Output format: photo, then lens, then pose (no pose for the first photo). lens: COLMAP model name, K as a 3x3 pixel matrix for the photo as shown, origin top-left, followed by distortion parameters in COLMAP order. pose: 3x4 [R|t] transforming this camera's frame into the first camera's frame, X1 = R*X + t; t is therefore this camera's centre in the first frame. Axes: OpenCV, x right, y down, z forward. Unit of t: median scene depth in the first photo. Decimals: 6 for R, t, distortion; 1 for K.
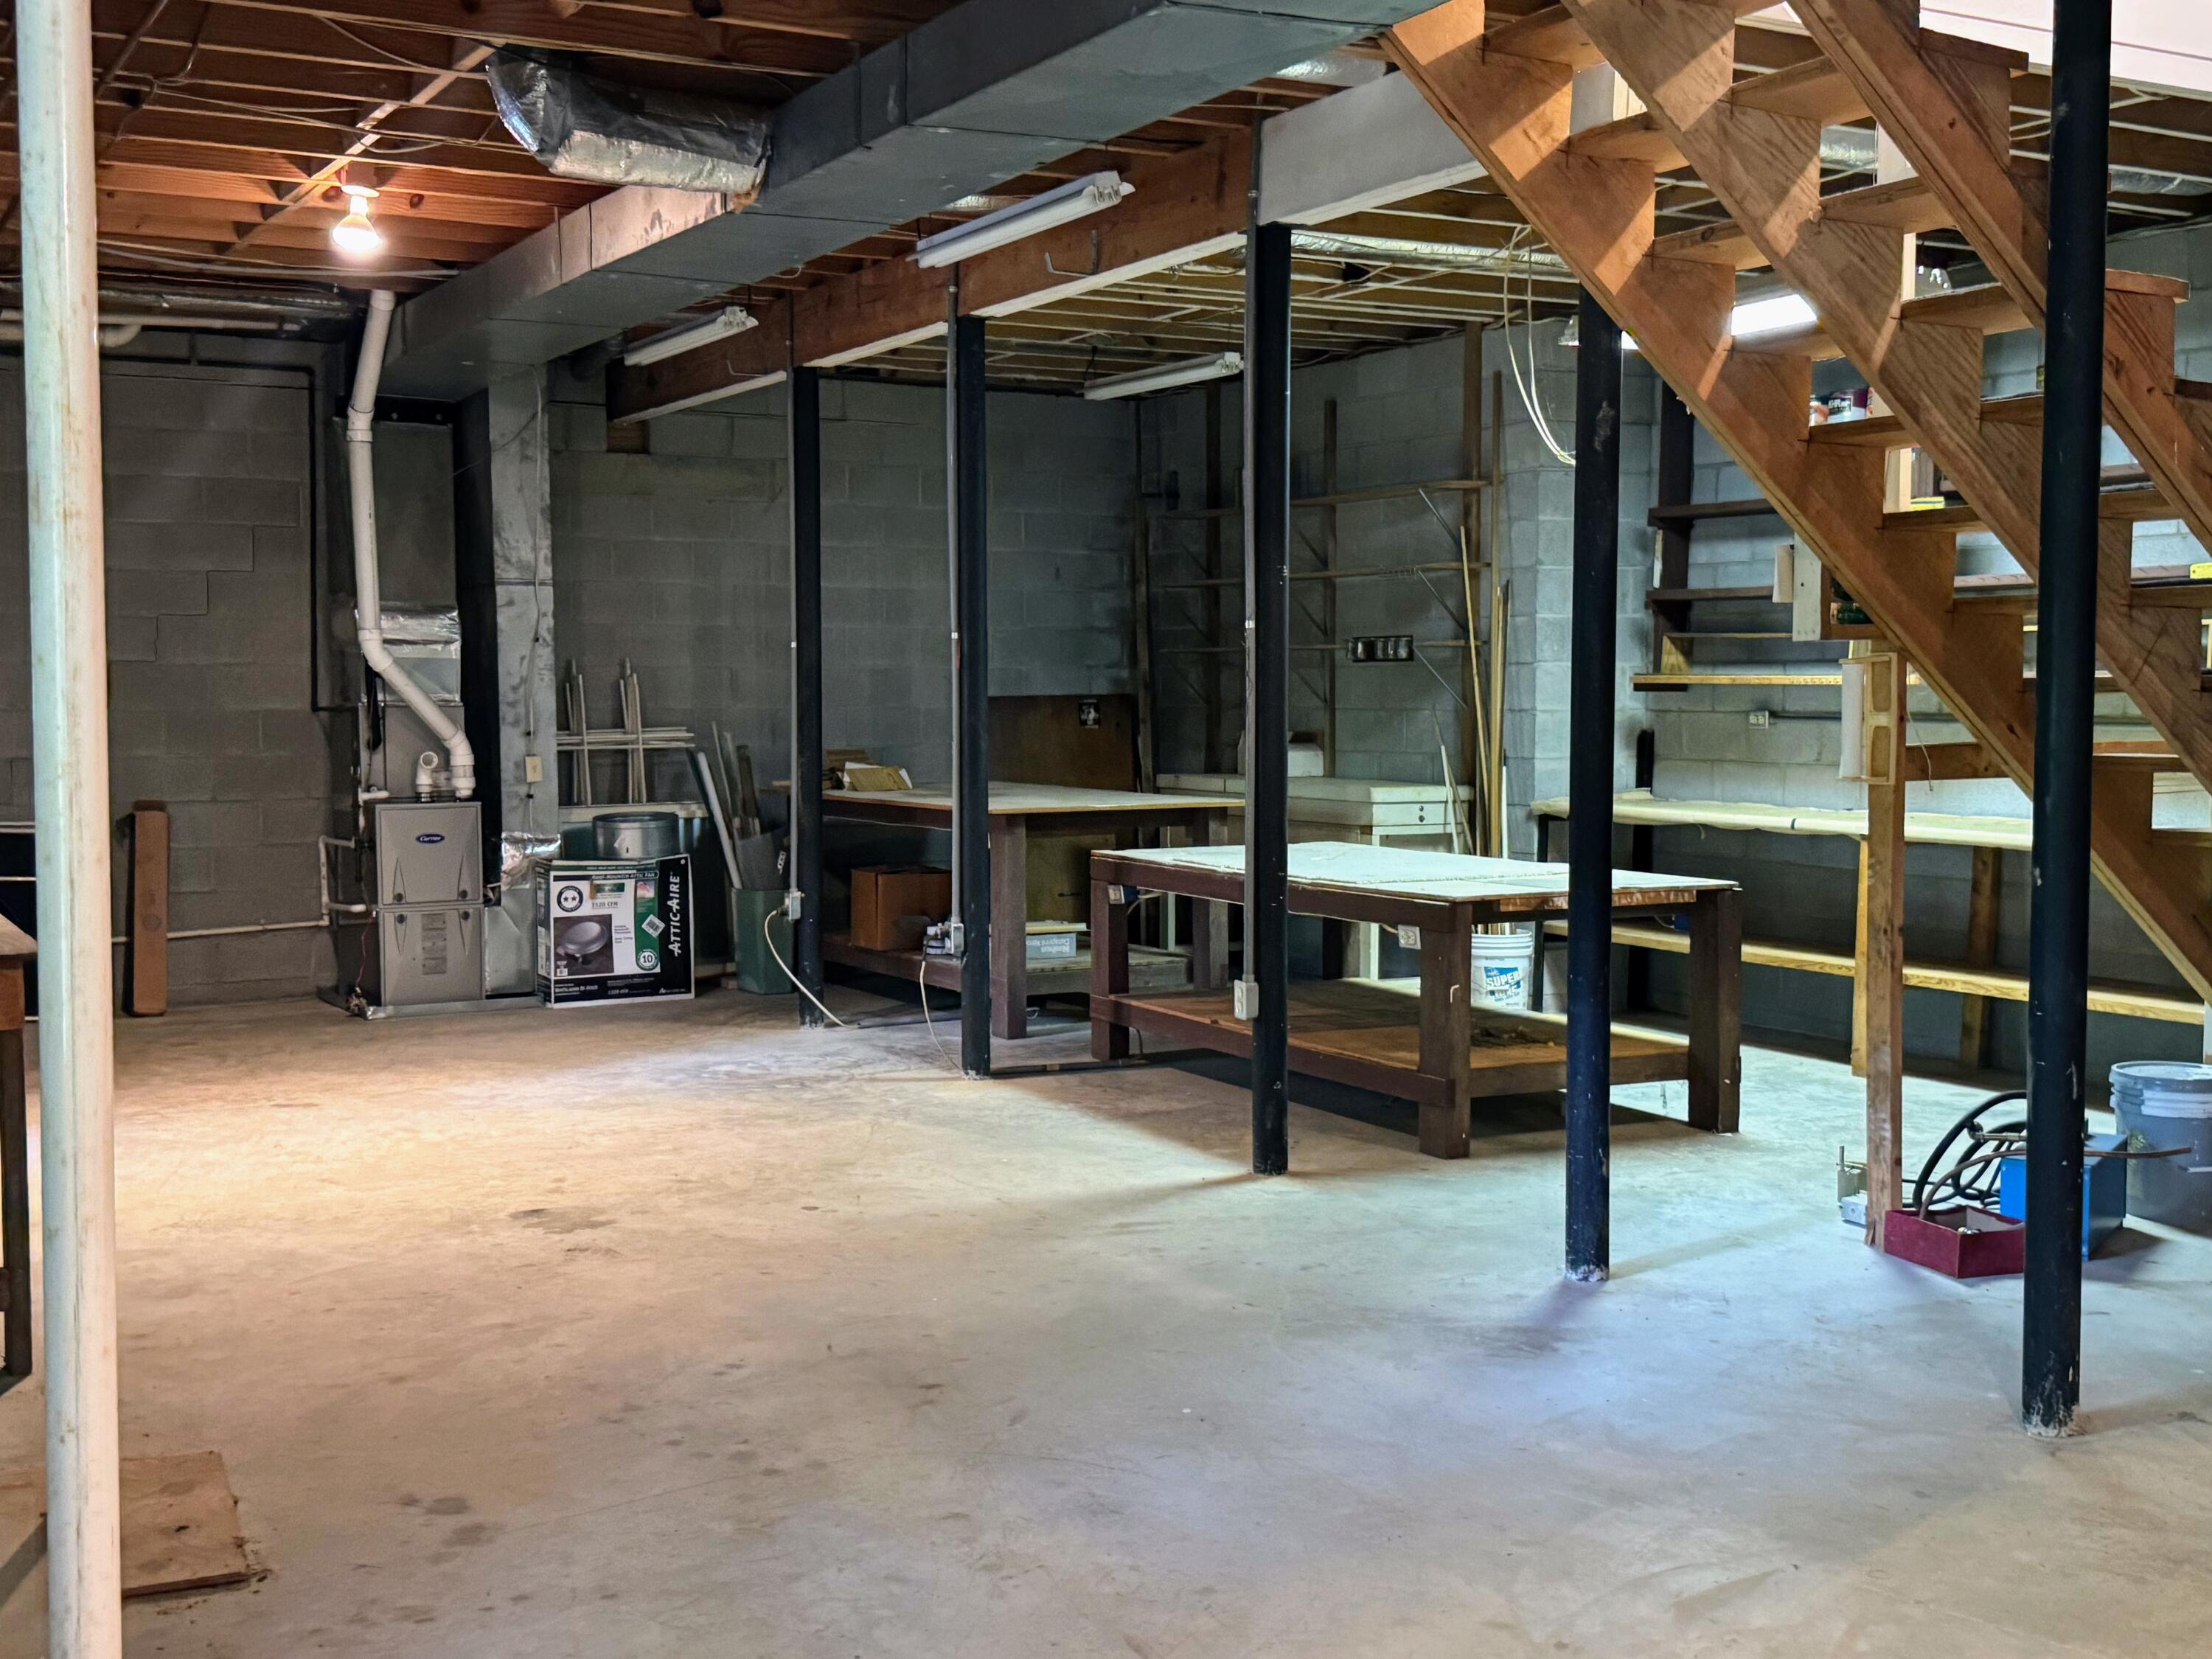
lens RADIAL K [[2516.3, 0, 1108.0], [0, 2516.3, 811.9], [0, 0, 1]] dist [0.061905, 0.000000]
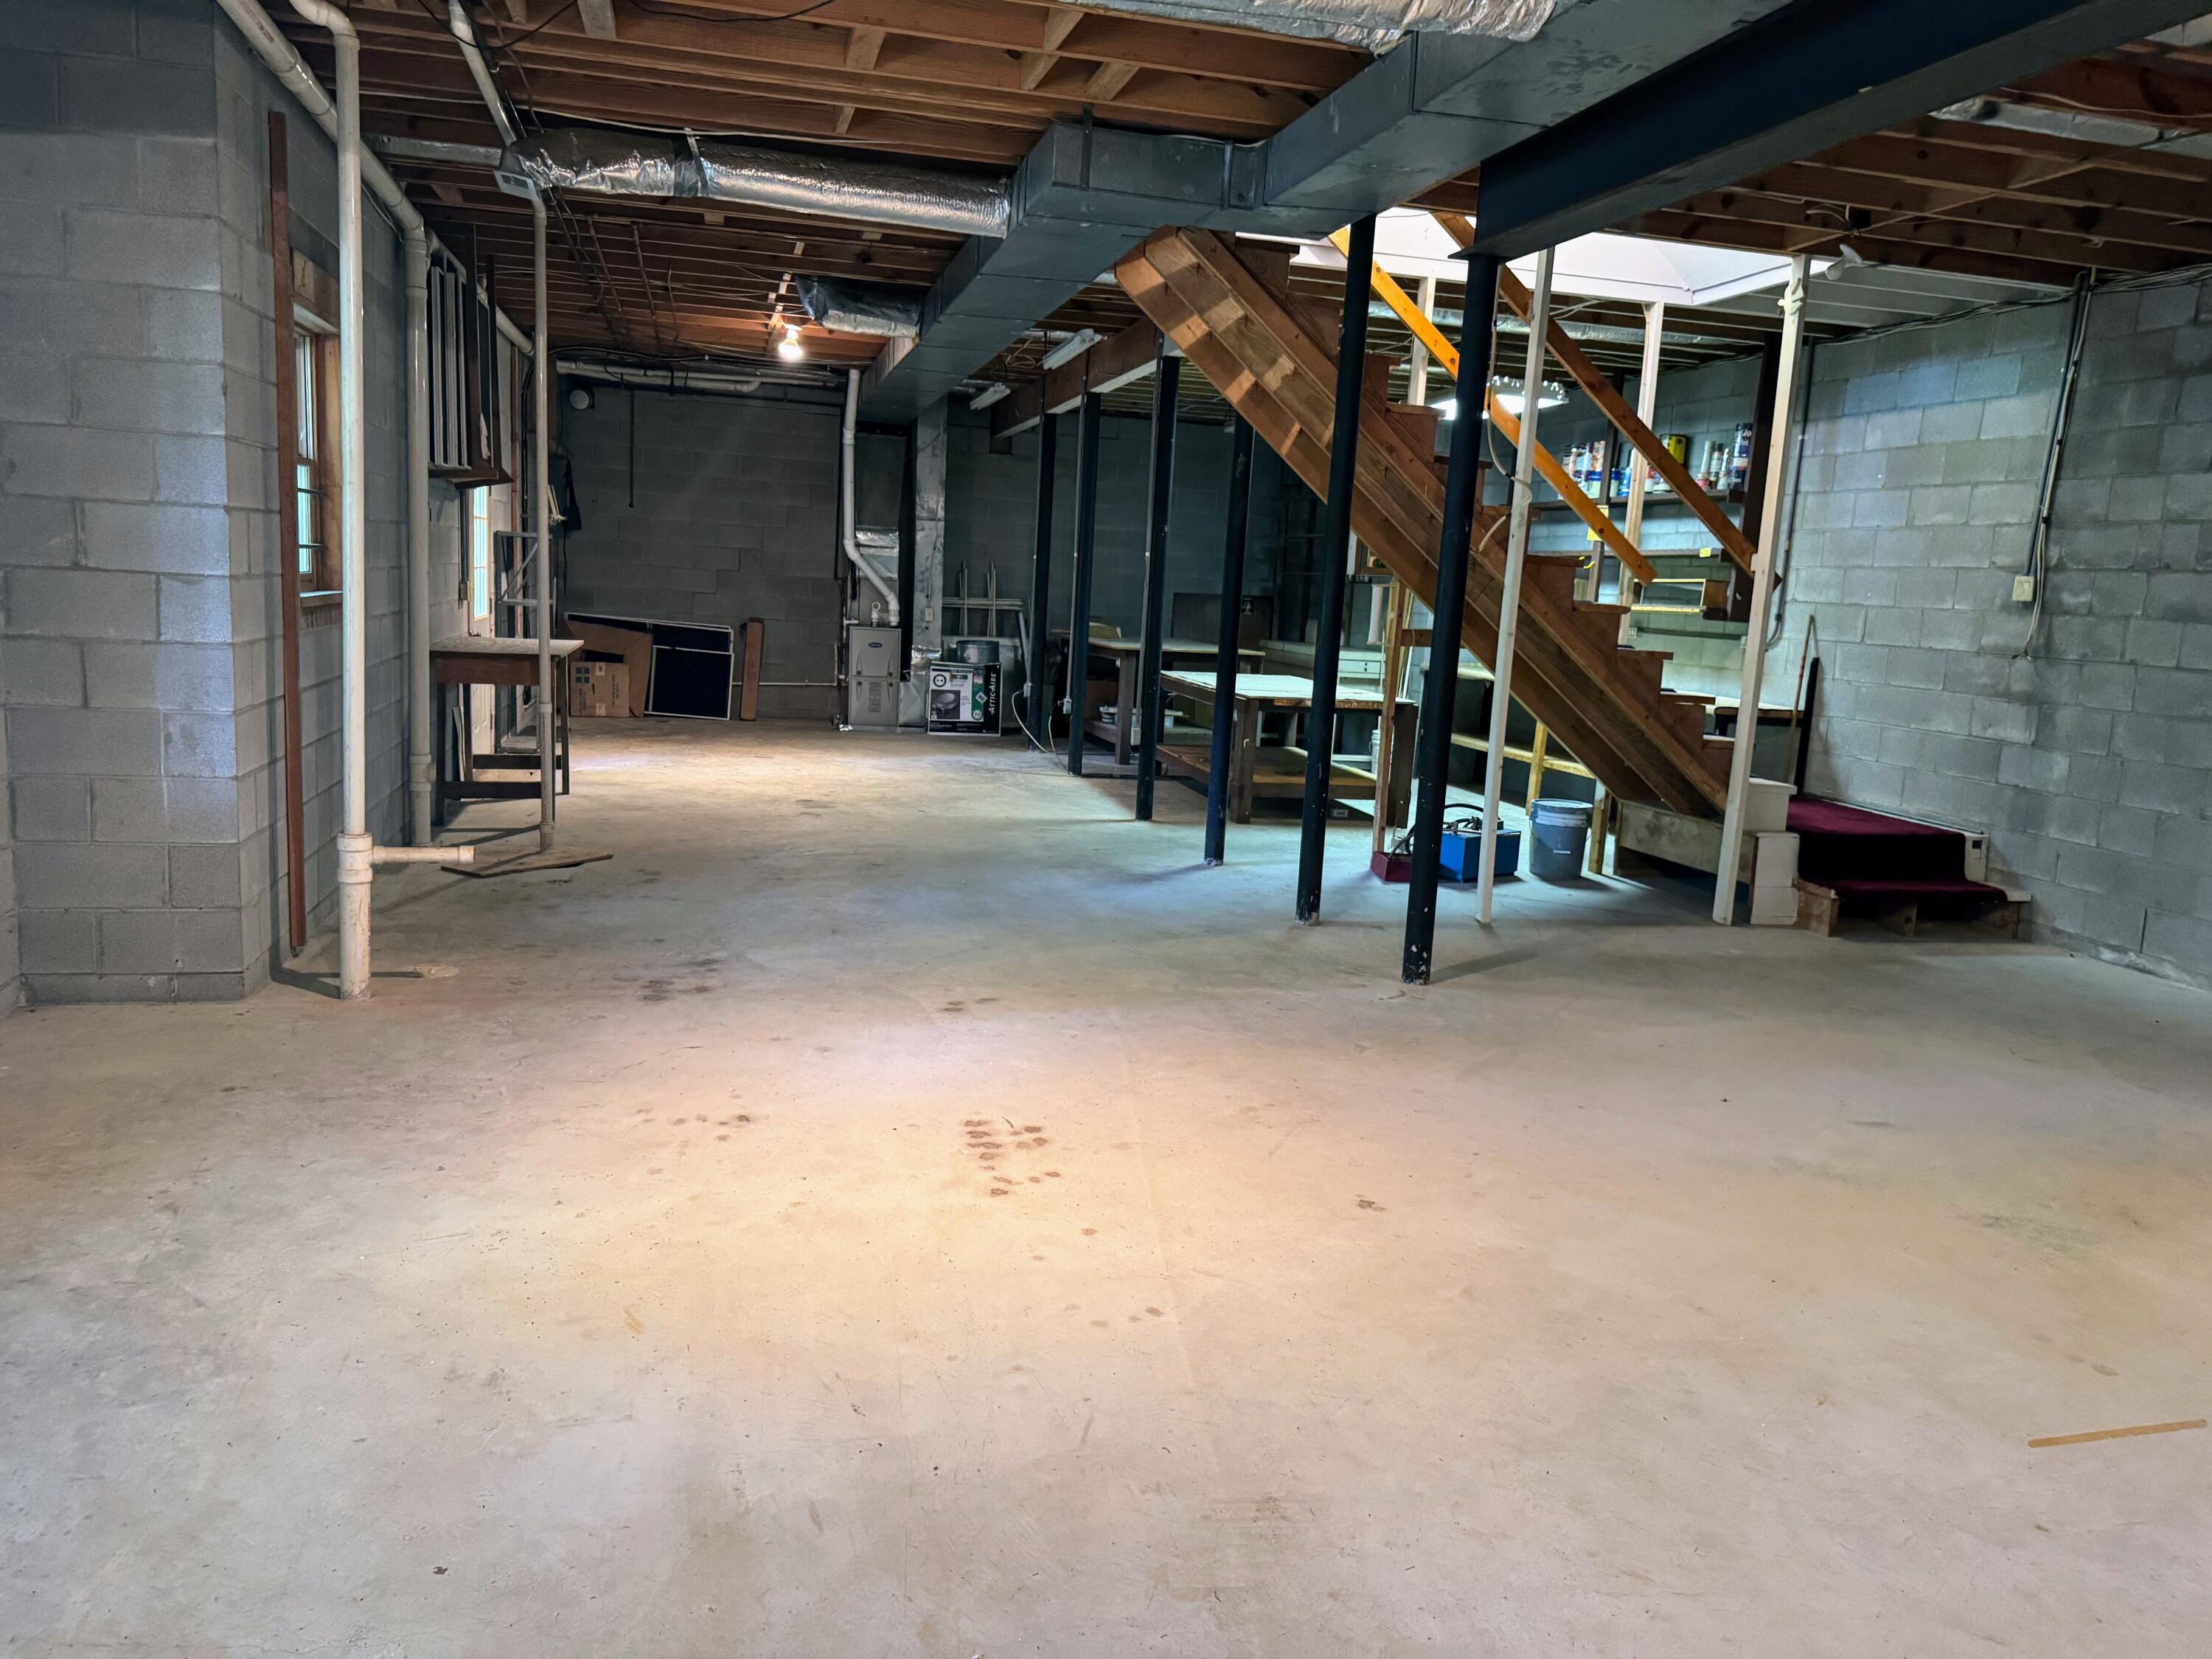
lens RADIAL K [[1560.2, 0, 1102.0], [0, 1560.2, 849.1], [0, 0, 1]] dist [0.054614, -0.060565]
pose [[0.963263, 0.098915, -0.249681, 0.235175], [-0.070485, 0.990225, 0.120362, 0.008563], [0.259146, -0.098341, 0.960819, -0.173557]]
